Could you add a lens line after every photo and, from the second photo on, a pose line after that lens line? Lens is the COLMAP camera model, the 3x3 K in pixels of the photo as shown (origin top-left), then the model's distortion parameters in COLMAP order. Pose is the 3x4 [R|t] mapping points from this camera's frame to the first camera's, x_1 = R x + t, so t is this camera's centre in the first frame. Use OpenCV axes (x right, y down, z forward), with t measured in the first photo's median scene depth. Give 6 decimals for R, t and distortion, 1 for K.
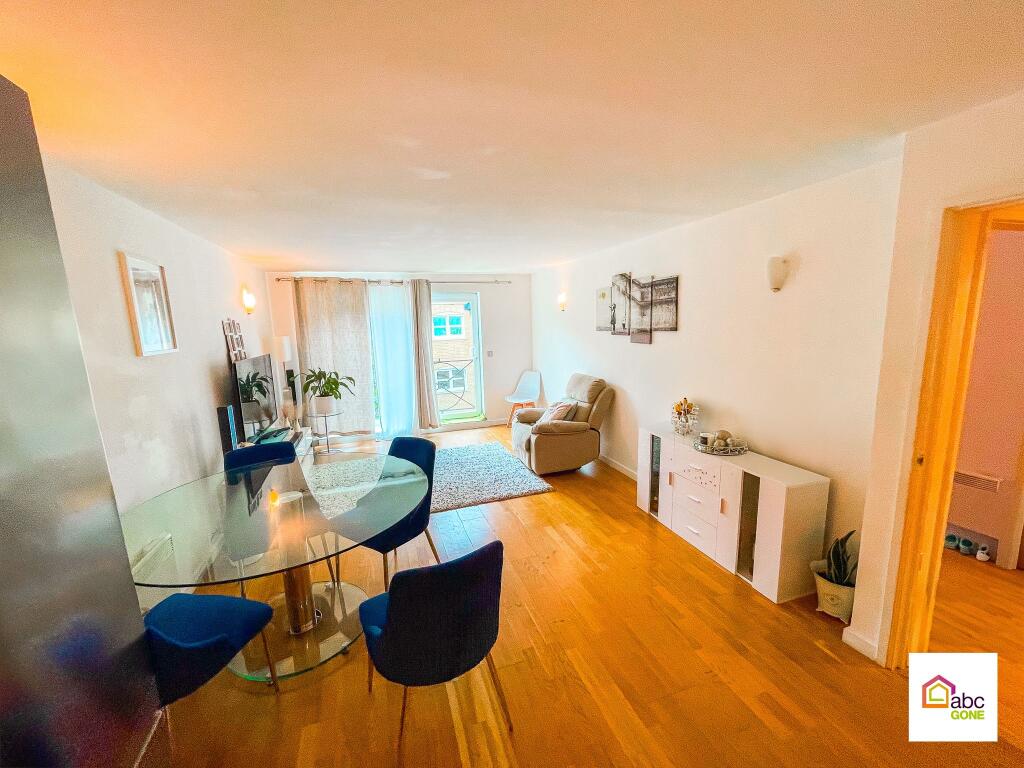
lens RADIAL K [[415.0, 0, 511.0], [0, 415.0, 387.0], [0, 0, 1]] dist [0.001022, -0.003083]
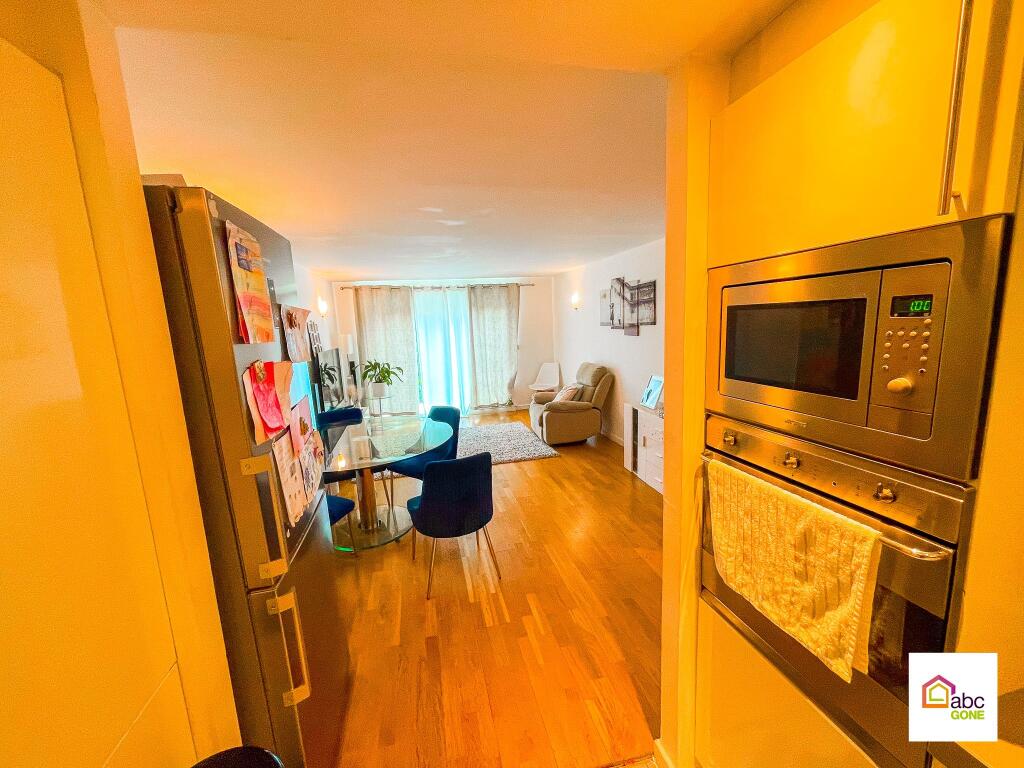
lens RADIAL K [[415.0, 0, 512.8], [0, 415.0, 388.0], [0, 0, 1]] dist [0.001022, -0.003083]
pose [[0.994970, 0.000148, -0.100174, 0.082610], [0.000697, 0.999964, 0.008403, 0.034511], [0.100172, -0.008430, 0.994934, -0.223532]]
